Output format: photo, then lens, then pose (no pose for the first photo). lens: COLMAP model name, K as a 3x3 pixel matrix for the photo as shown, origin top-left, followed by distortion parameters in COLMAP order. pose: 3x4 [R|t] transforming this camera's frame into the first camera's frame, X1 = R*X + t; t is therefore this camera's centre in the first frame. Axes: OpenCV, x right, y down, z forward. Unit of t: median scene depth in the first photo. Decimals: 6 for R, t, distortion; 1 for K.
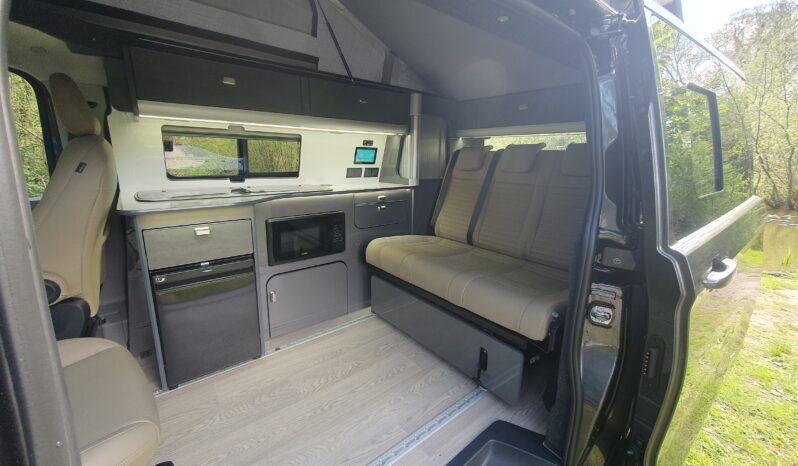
lens RADIAL K [[327.3, 0, 396.6], [0, 327.3, 232.2], [0, 0, 1]] dist [0.004089, -0.000184]
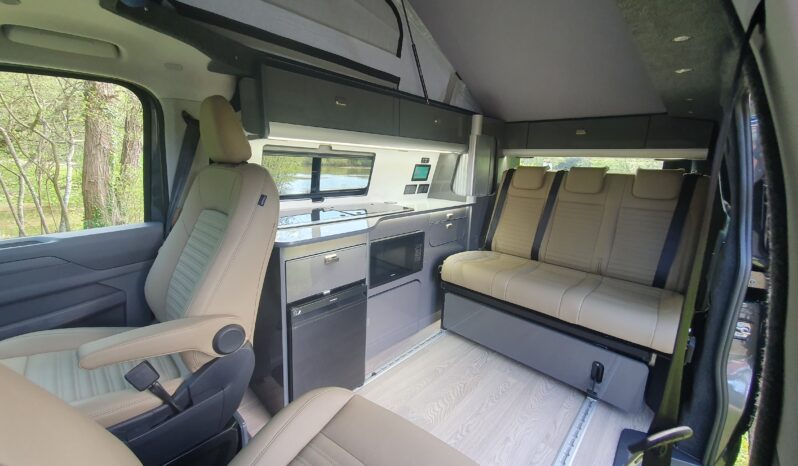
lens RADIAL K [[327.3, 0, 393.8], [0, 327.3, 231.3], [0, 0, 1]] dist [0.004089, -0.000184]
pose [[0.990345, -0.012433, 0.138063, -0.383624], [0.014411, 0.999807, -0.013335, -0.048496], [-0.137870, 0.015196, 0.990334, 0.016666]]
